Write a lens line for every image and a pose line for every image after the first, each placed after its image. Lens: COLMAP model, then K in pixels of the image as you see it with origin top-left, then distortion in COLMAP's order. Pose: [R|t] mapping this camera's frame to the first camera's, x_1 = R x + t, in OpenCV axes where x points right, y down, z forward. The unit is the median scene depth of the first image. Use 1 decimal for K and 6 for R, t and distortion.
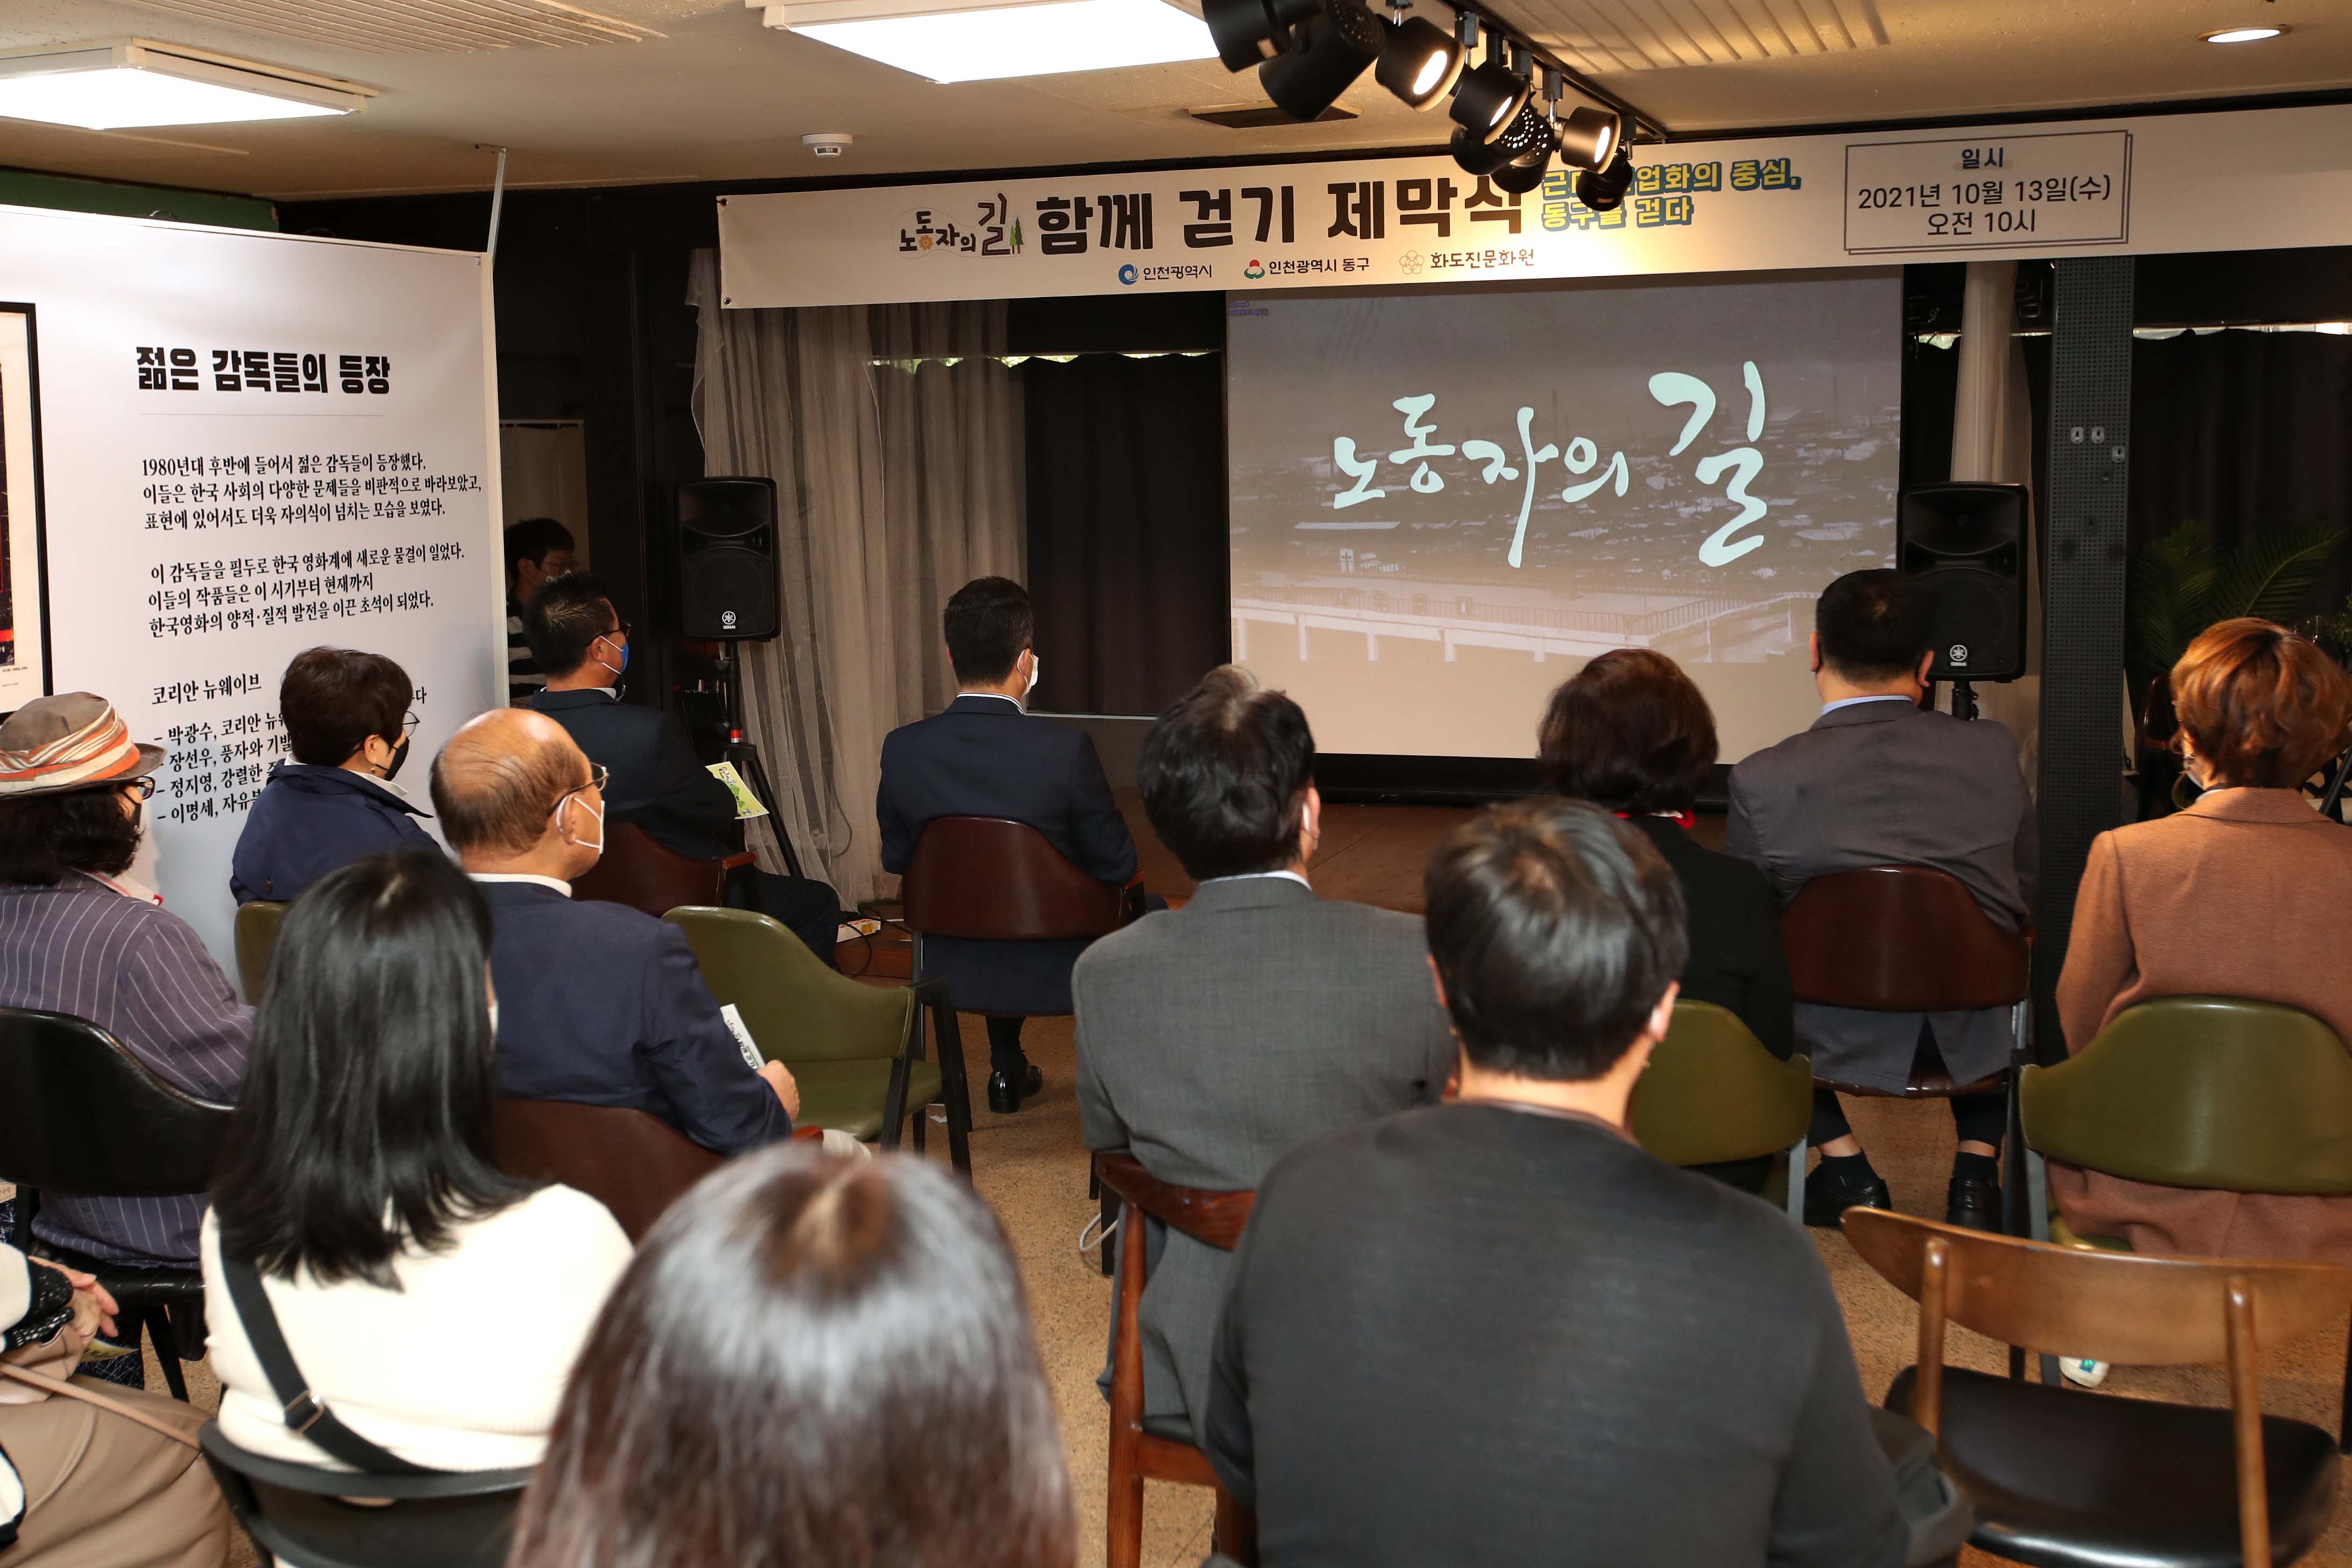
lens RADIAL K [[2437.7, 0, 1135.1], [0, 2437.7, 701.3], [0, 0, 1]] dist [-0.000801, 0.112031]
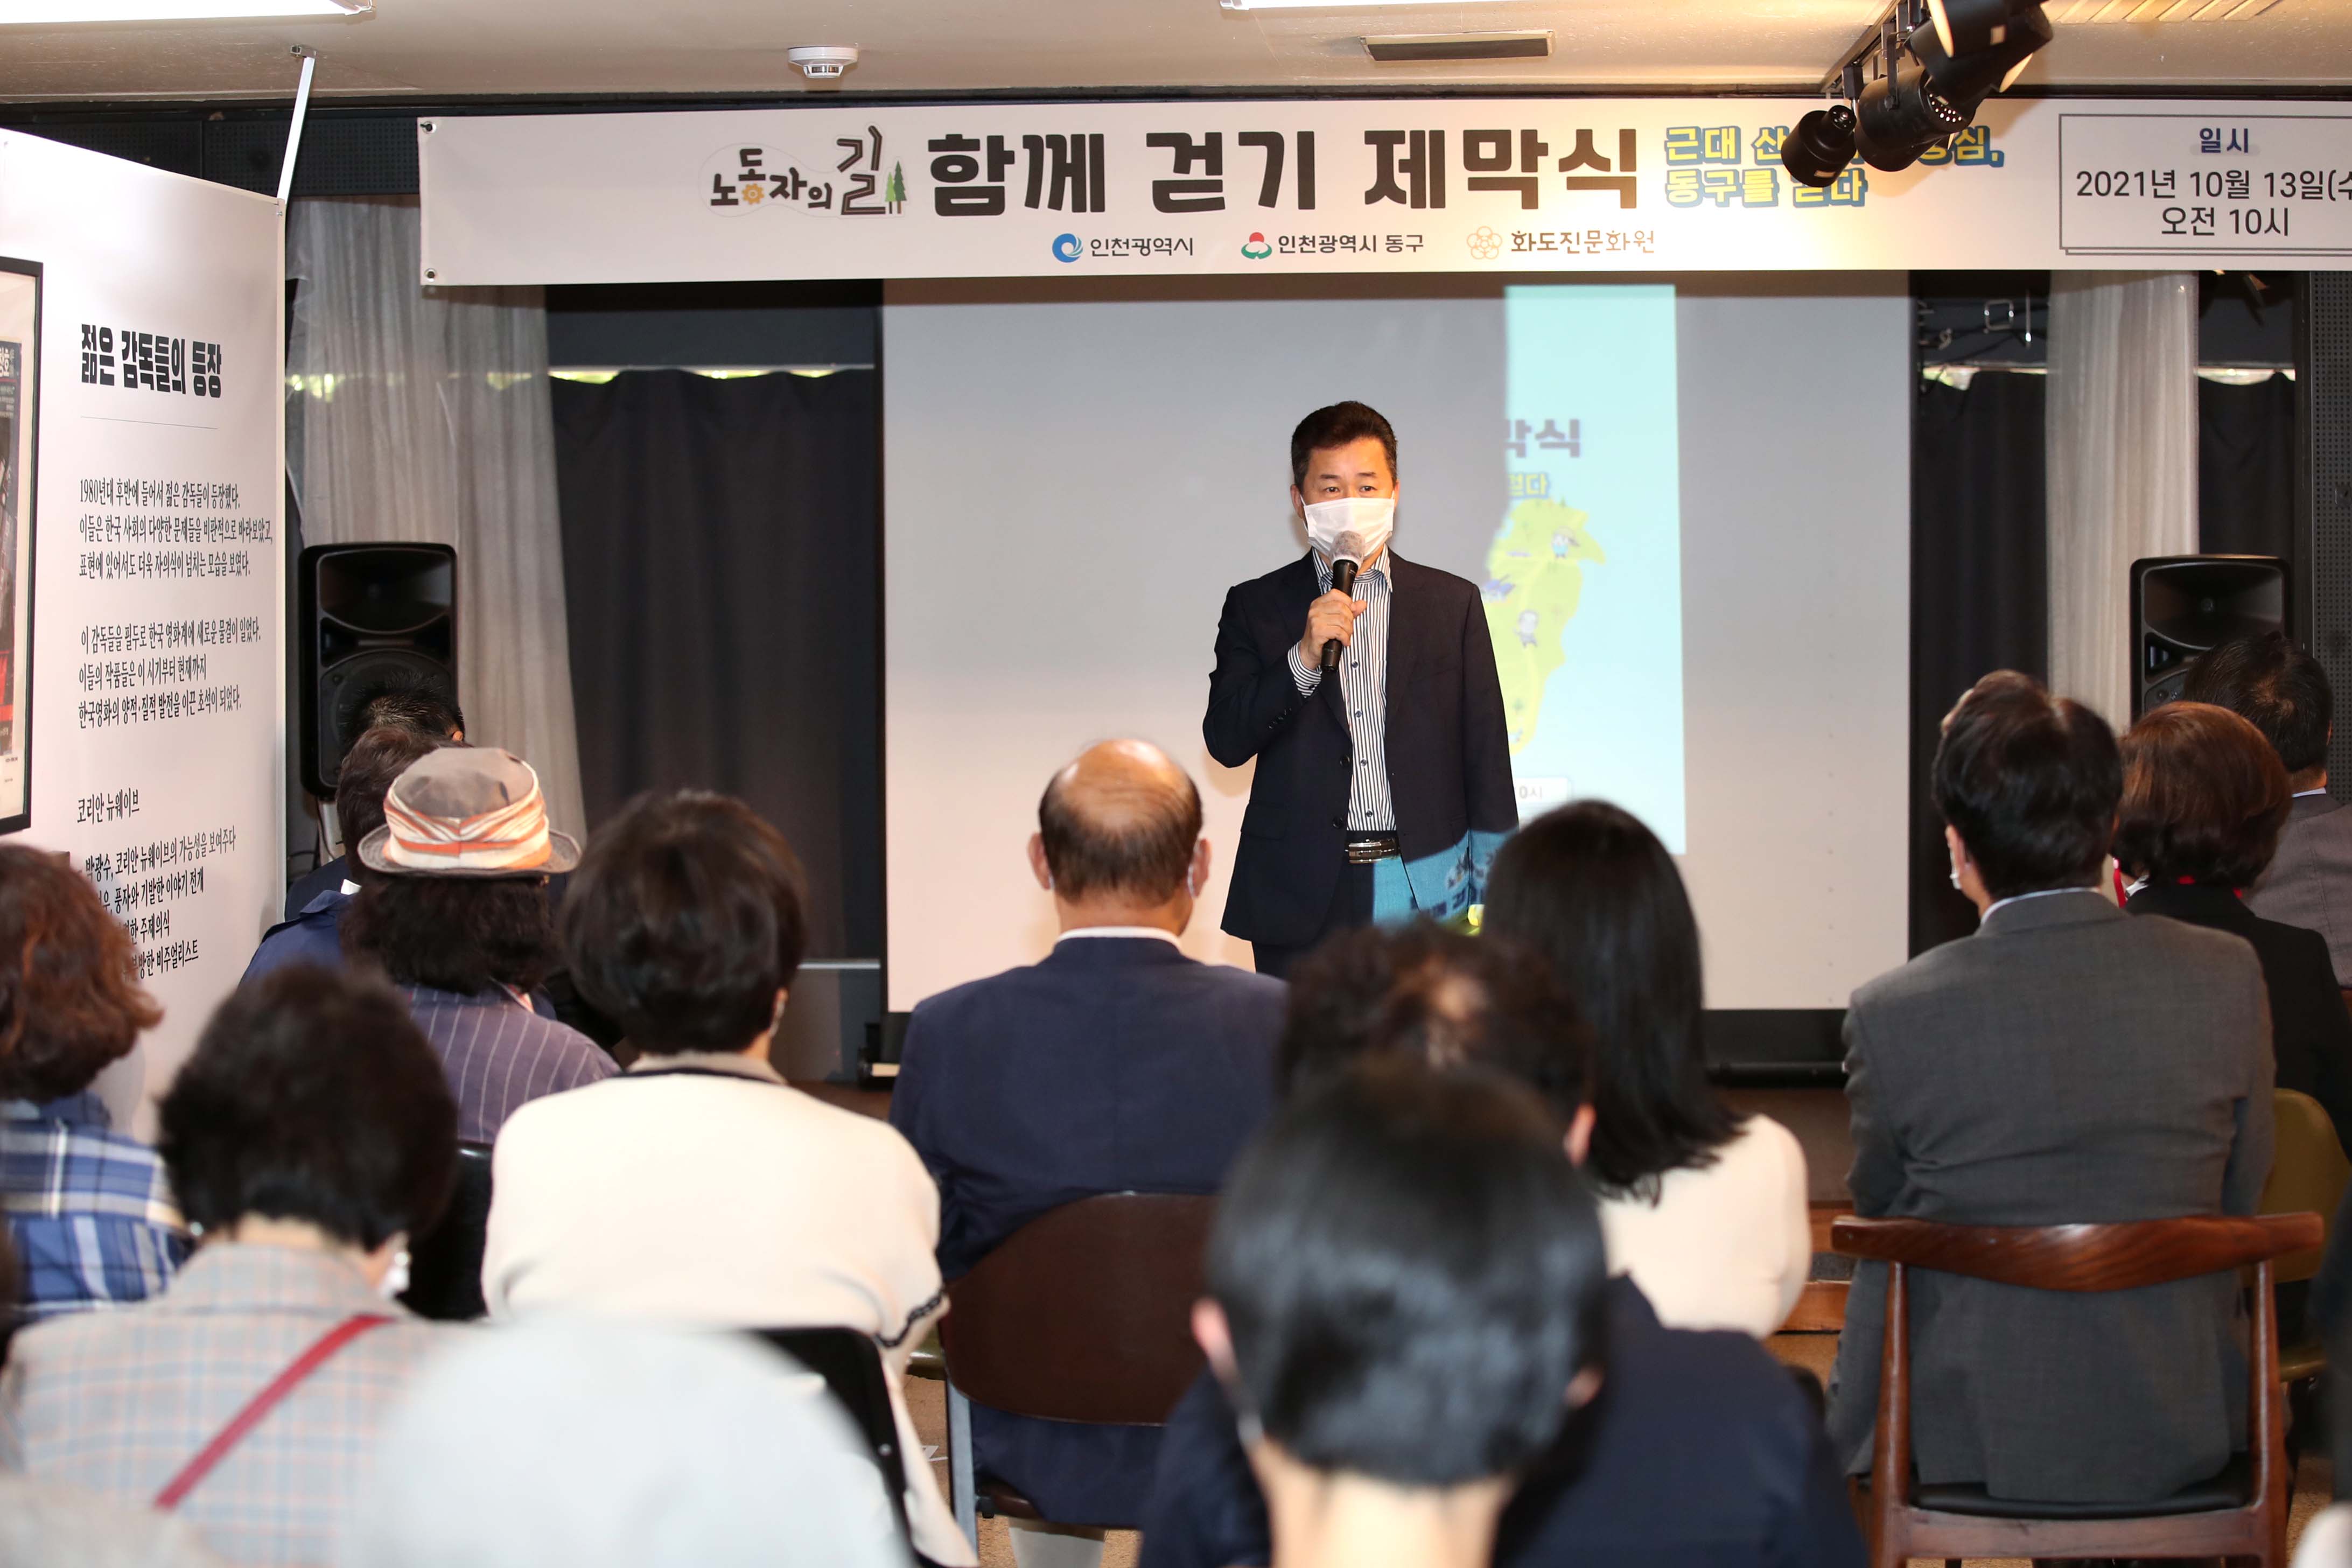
lens RADIAL K [[4839.1, 0, 1176.0], [0, 4839.1, 784.0], [0, 0, 1]] dist [-0.272668, -0.023499]
pose [[0.960553, -0.003686, 0.278073, -0.367001], [0.021187, 0.997976, -0.059956, 0.061023], [-0.277289, 0.063483, 0.958687, -0.318652]]
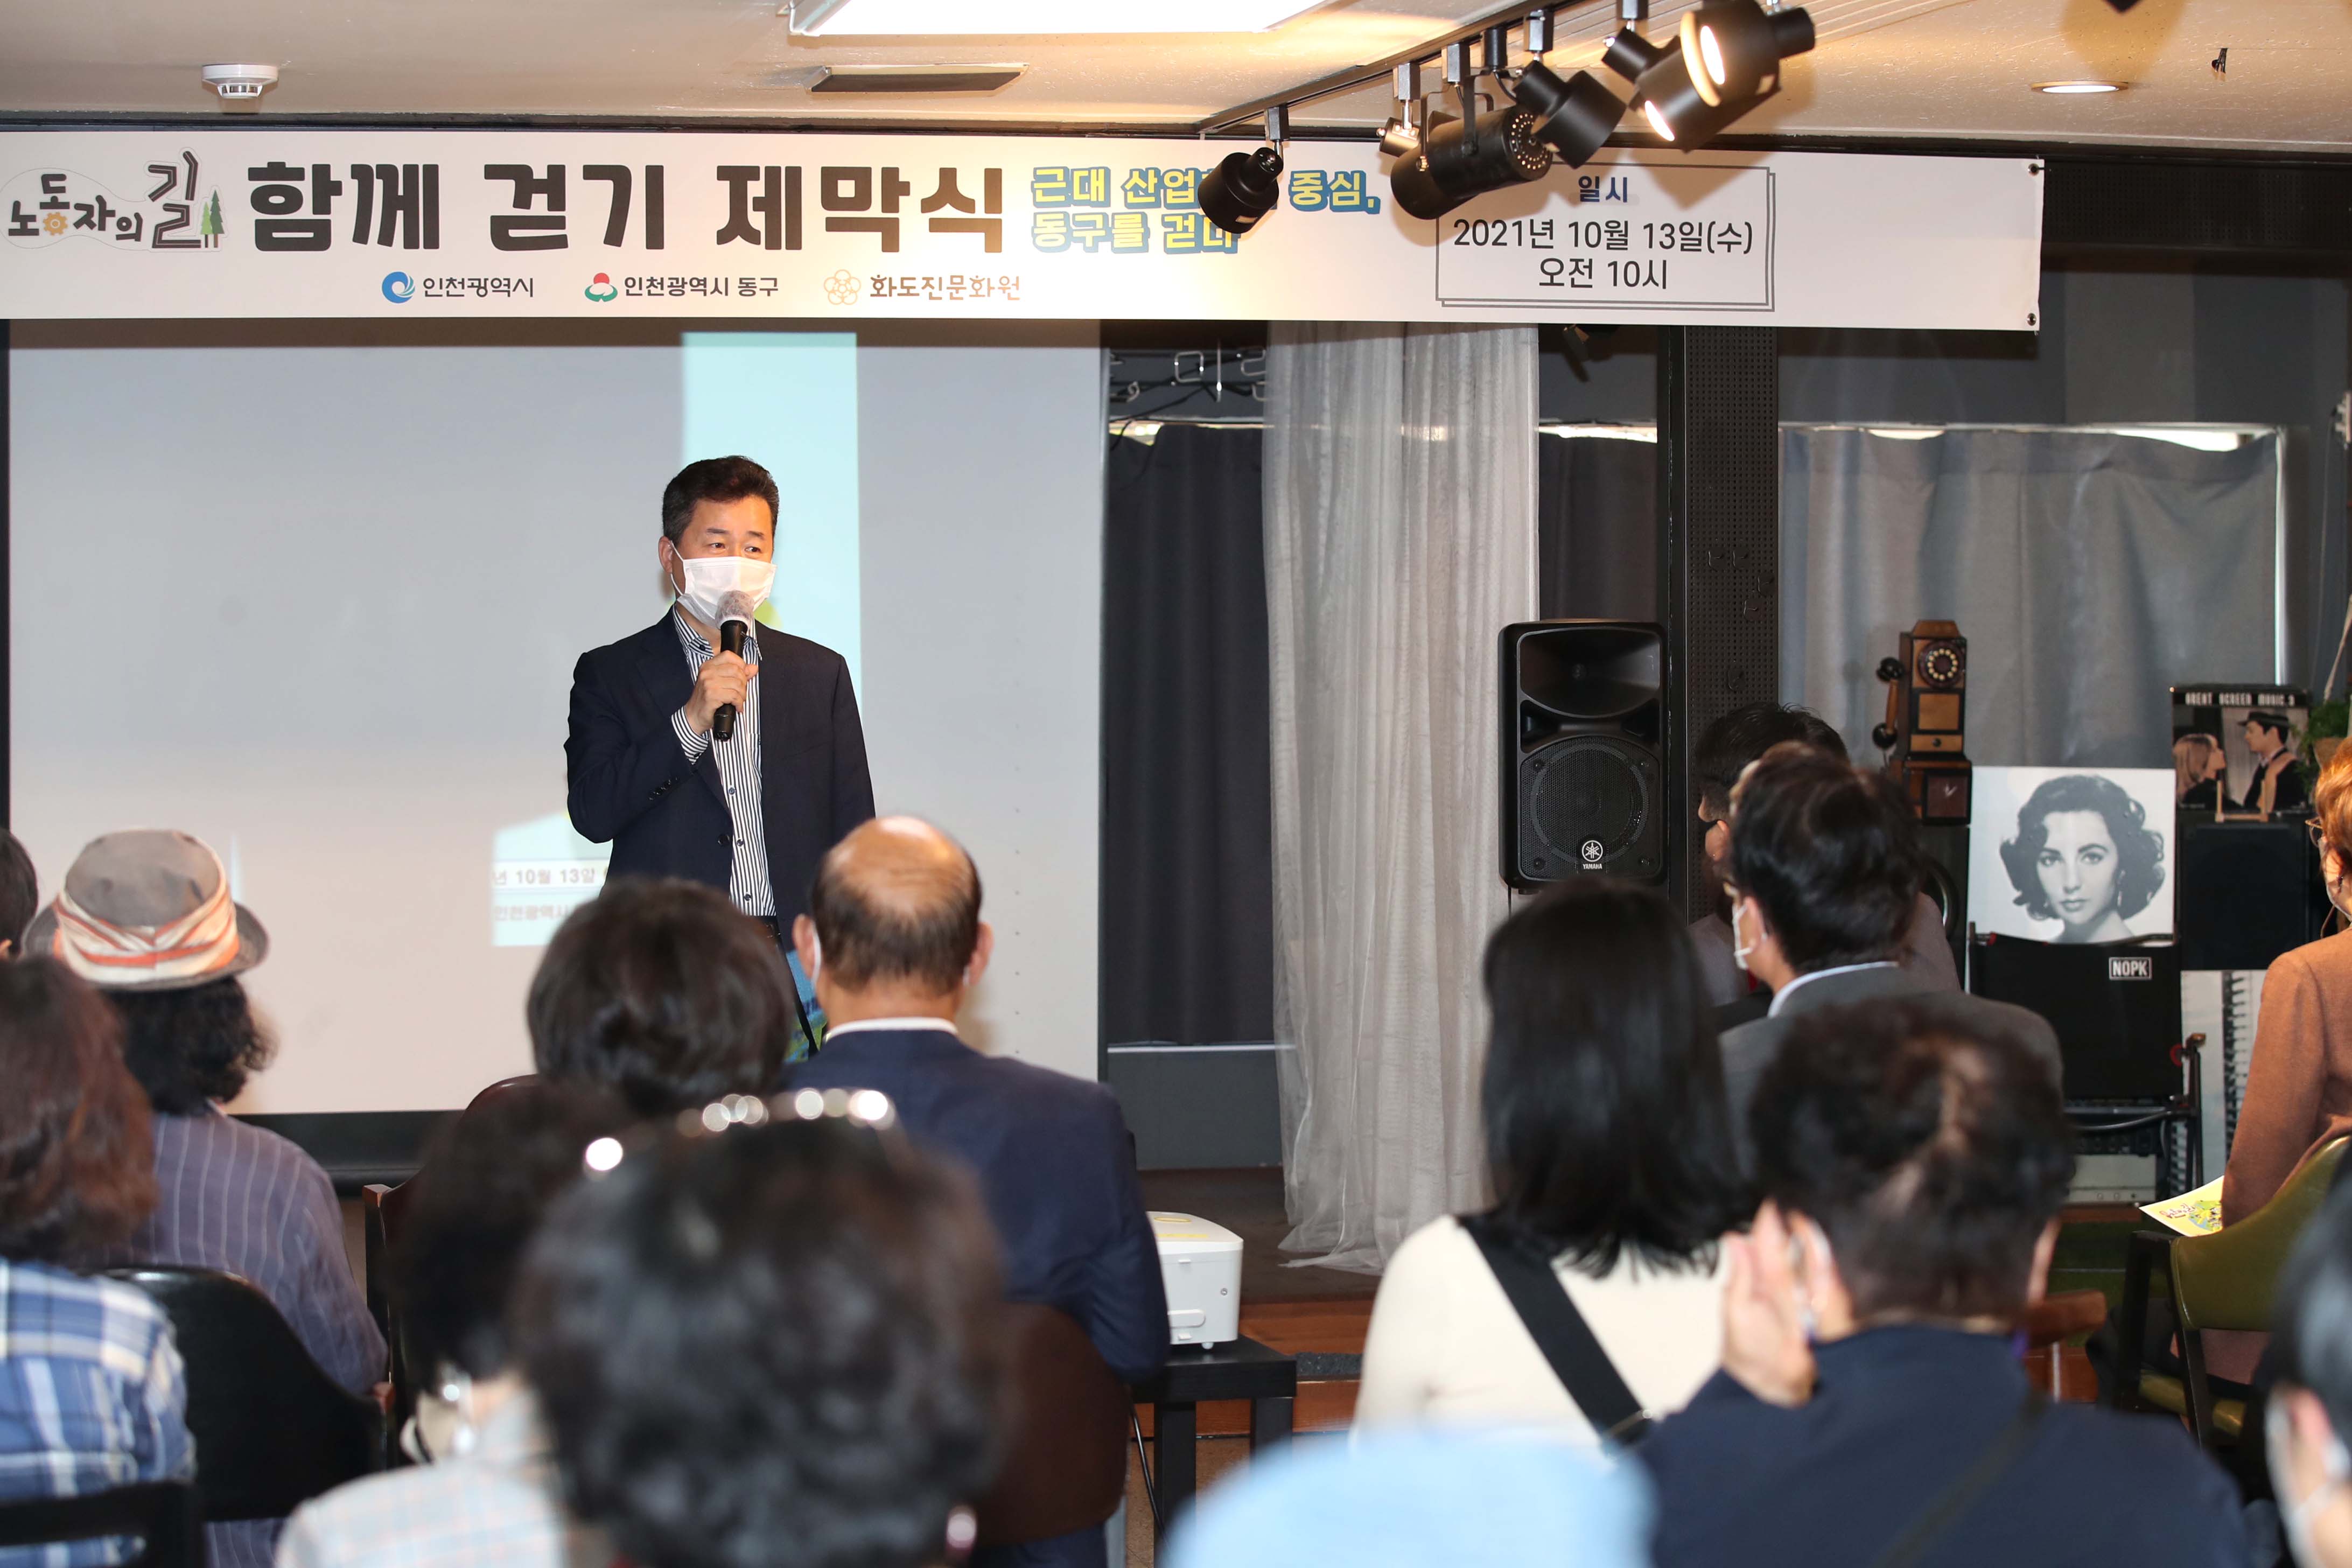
lens RADIAL K [[5187.0, 0, 1176.0], [0, 5187.0, 784.0], [0, 0, 1]] dist [-0.313508, 0.532293]
pose [[0.854757, -0.004655, 0.519008, -0.546563], [0.046076, 0.996692, -0.066943, 0.055420], [-0.516980, 0.081134, 0.852144, -0.246779]]
